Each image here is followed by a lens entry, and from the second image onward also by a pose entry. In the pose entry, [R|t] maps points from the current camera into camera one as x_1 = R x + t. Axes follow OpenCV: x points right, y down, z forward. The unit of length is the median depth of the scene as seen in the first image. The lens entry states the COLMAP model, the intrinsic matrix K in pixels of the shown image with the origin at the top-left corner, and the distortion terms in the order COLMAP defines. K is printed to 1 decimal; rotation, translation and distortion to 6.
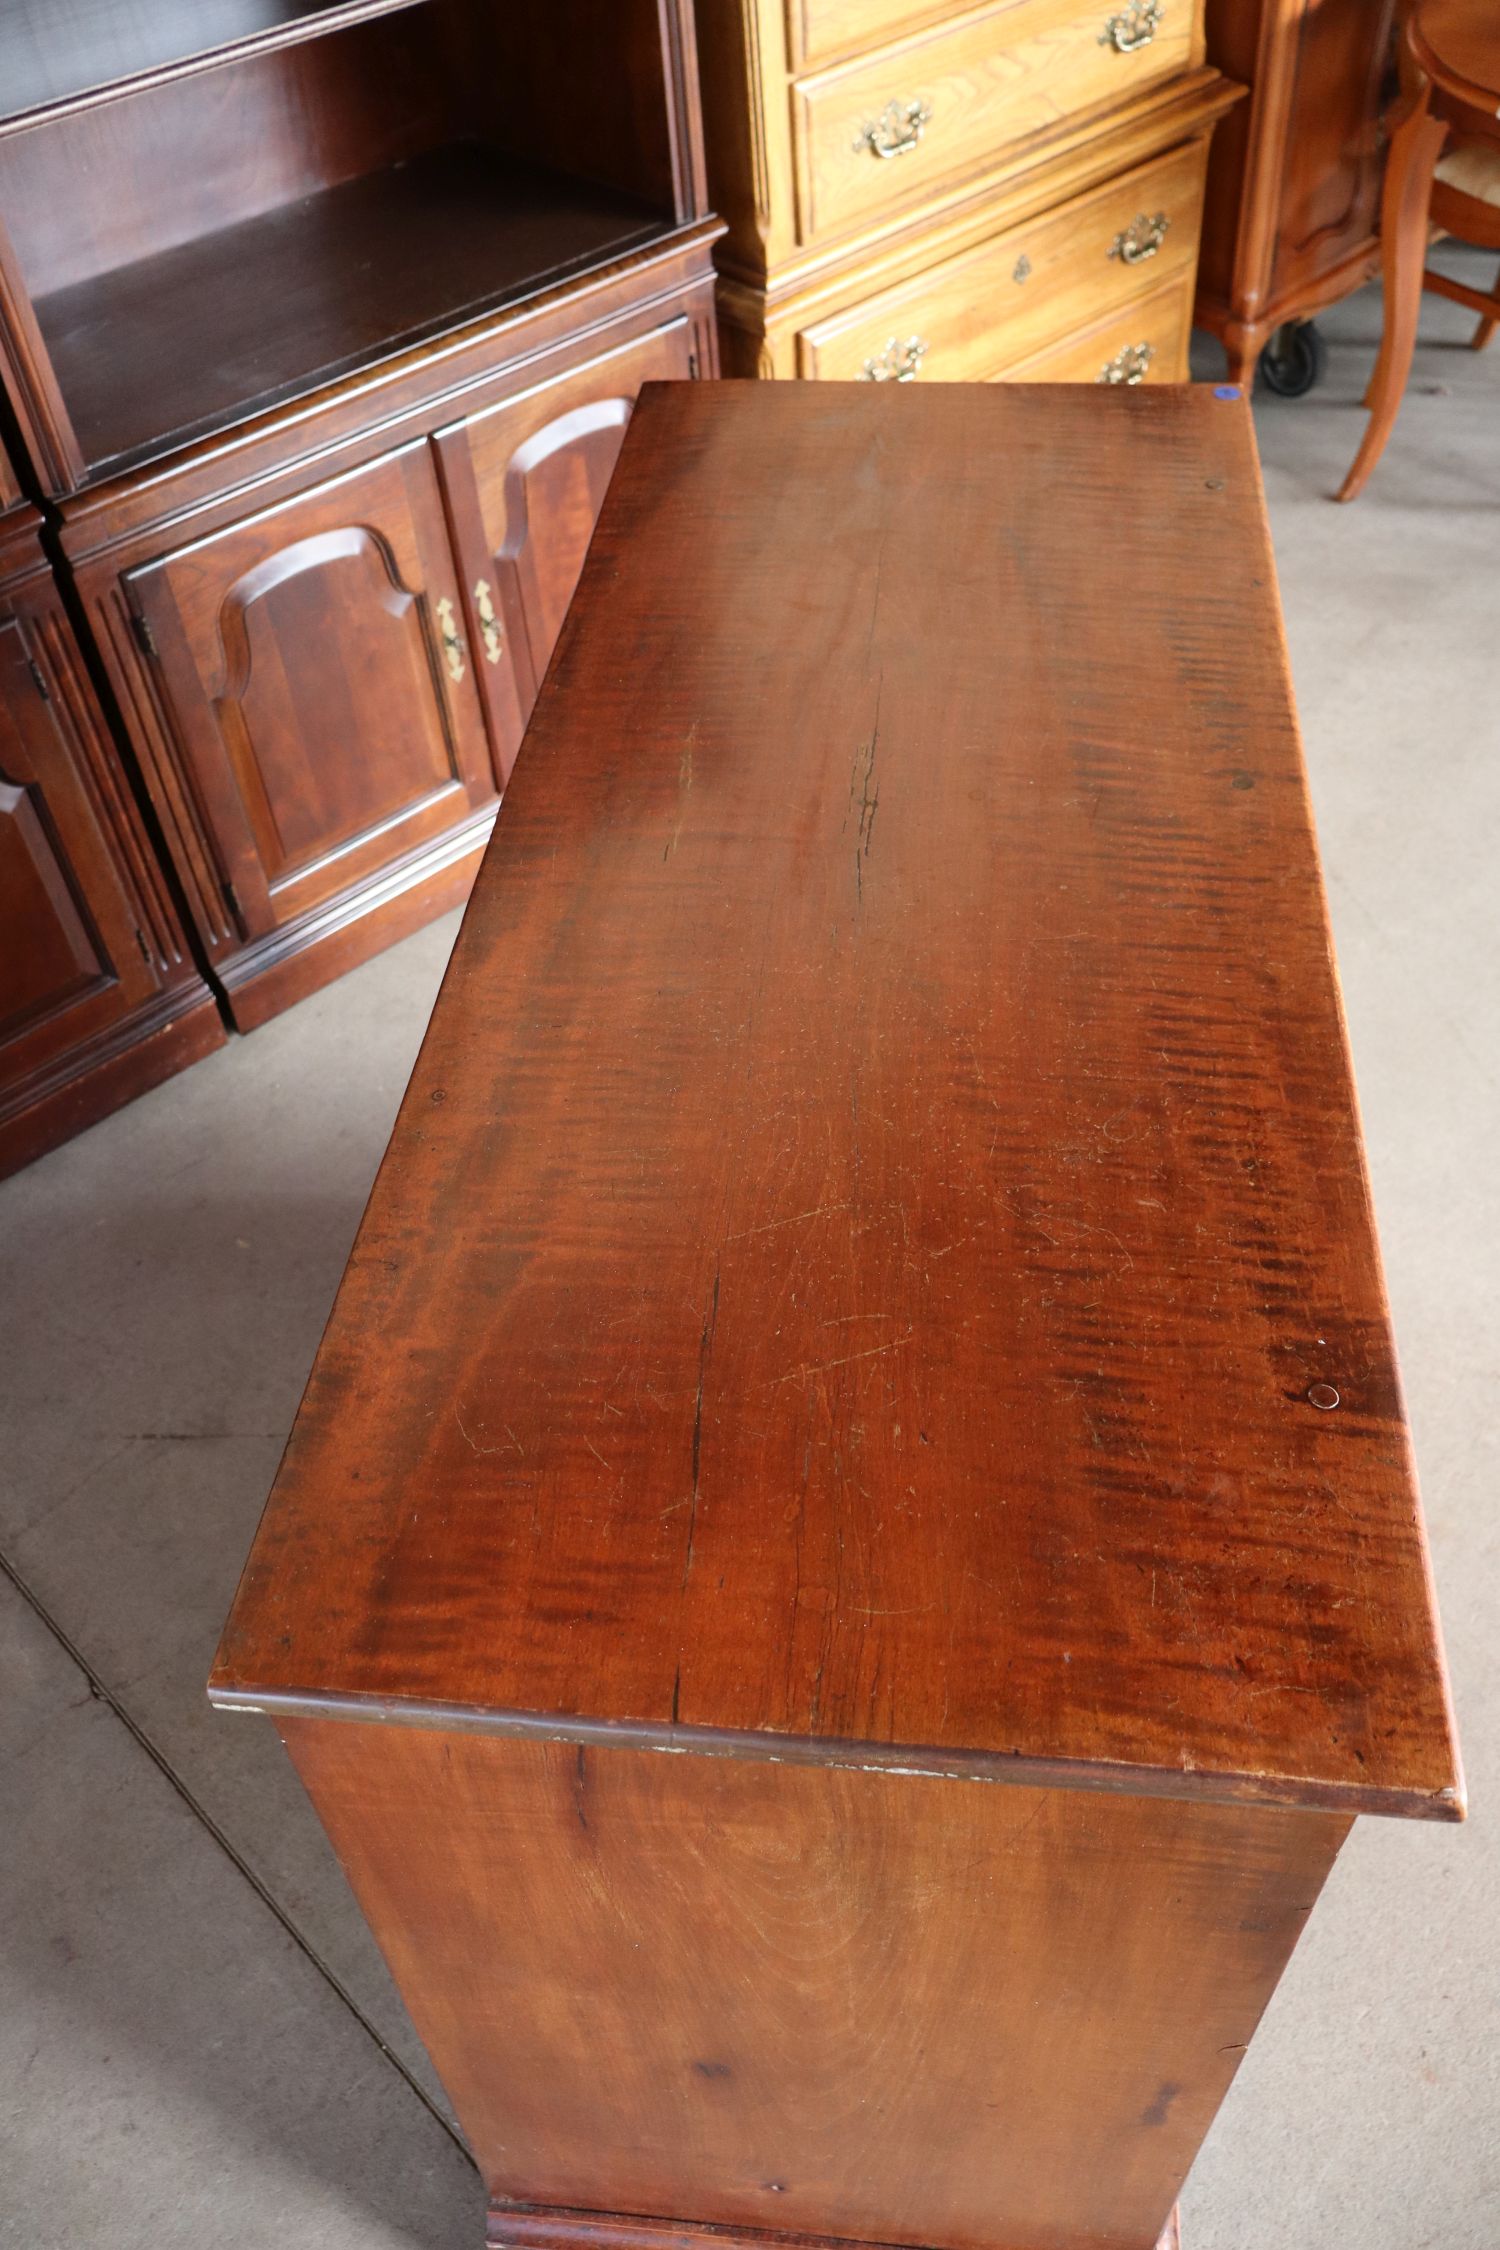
lens RADIAL K [[1898.1, 0, 750.4], [0, 1898.1, 1123.7], [0, 0, 1]] dist [0.005576, 0.004935]
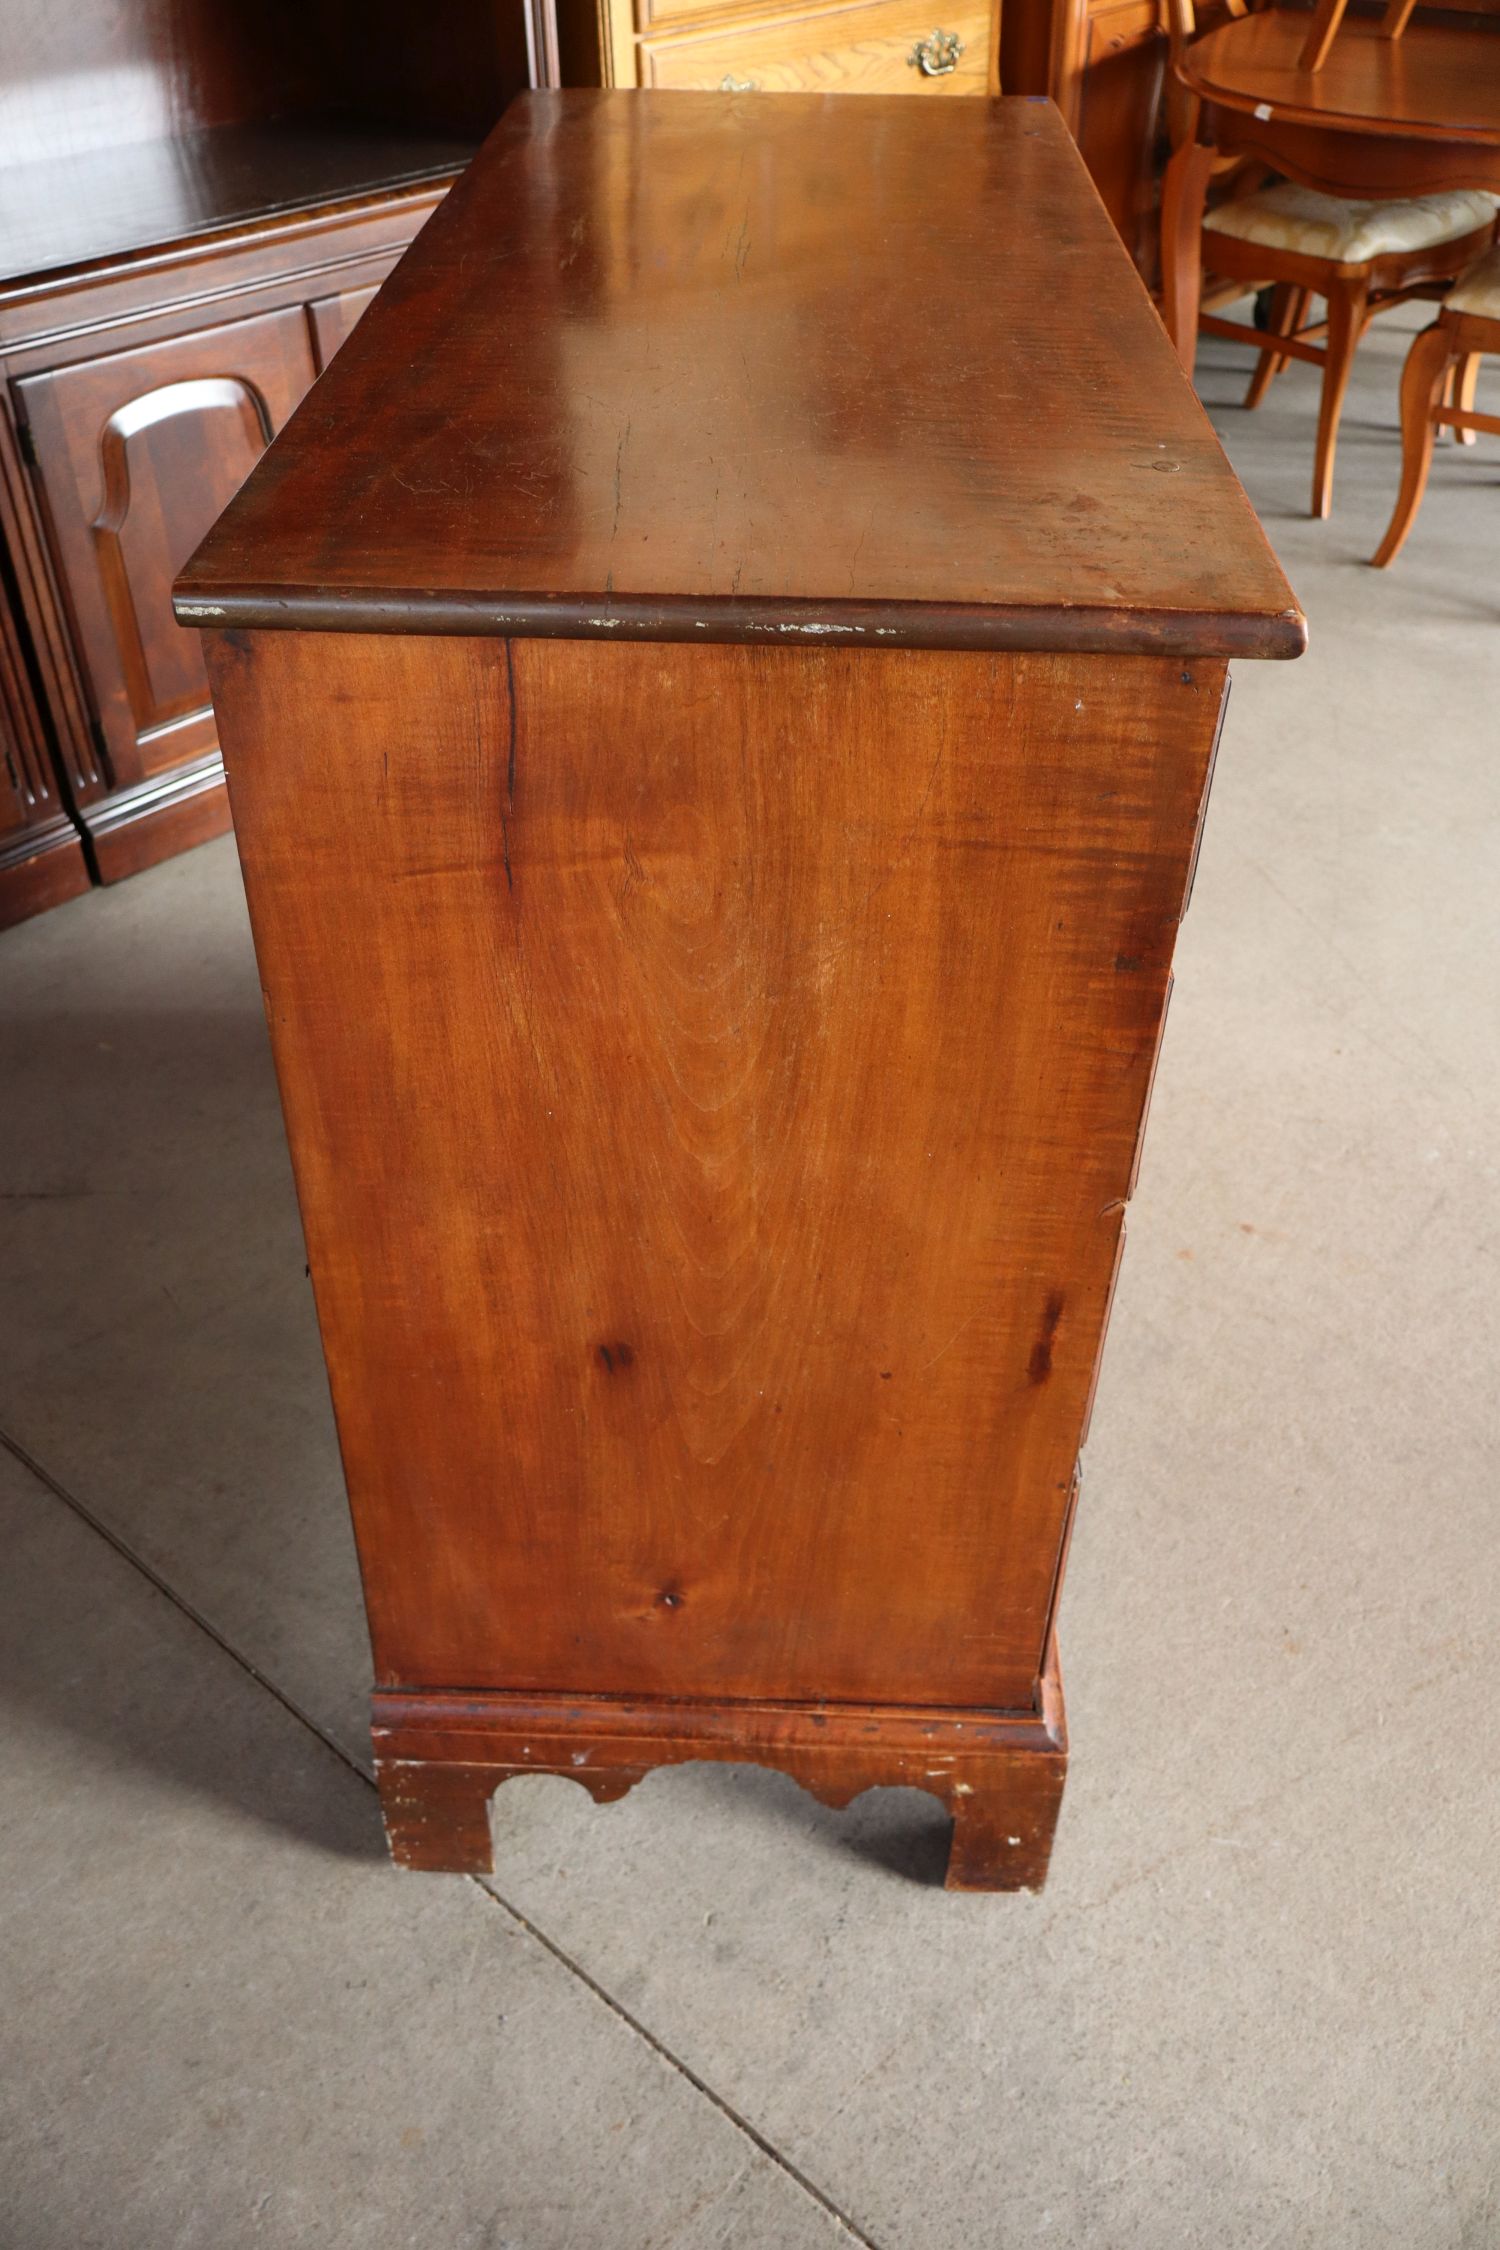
lens RADIAL K [[1898.1, 0, 745.3], [0, 1898.1, 1130.9], [0, 0, 1]] dist [0.005576, 0.004935]
pose [[0.995917, -0.003879, 0.090194, -0.021668], [0.016369, 0.990276, -0.138153, 0.271080], [-0.088781, 0.139066, 0.986295, -0.017616]]
